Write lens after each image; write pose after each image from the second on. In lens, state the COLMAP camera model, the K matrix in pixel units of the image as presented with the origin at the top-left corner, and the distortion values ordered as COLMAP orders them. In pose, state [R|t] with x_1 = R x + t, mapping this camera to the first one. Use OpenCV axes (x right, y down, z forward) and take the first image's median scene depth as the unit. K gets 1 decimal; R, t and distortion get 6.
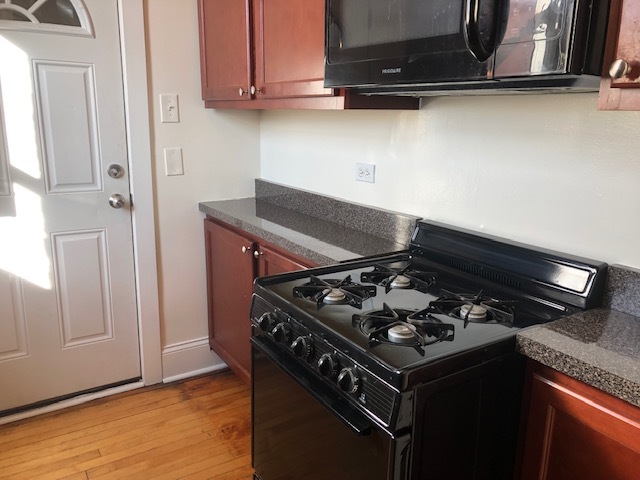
lens RADIAL K [[528.7, 0, 322.3], [0, 528.7, 240.4], [0, 0, 1]] dist [0.057430, -0.042534]
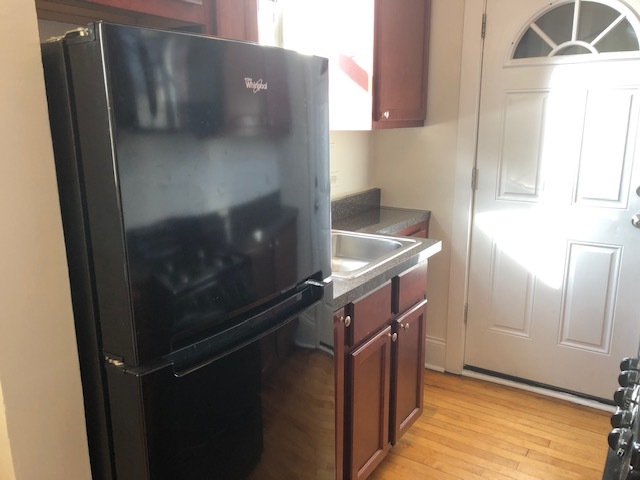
lens RADIAL K [[528.7, 0, 324.3], [0, 528.7, 241.4], [0, 0, 1]] dist [0.057430, -0.042534]
pose [[0.415317, 0.182459, -0.891191, 0.274994], [-0.204958, 0.973257, 0.103745, -0.021866], [0.886287, 0.139570, 0.441607, 0.055996]]
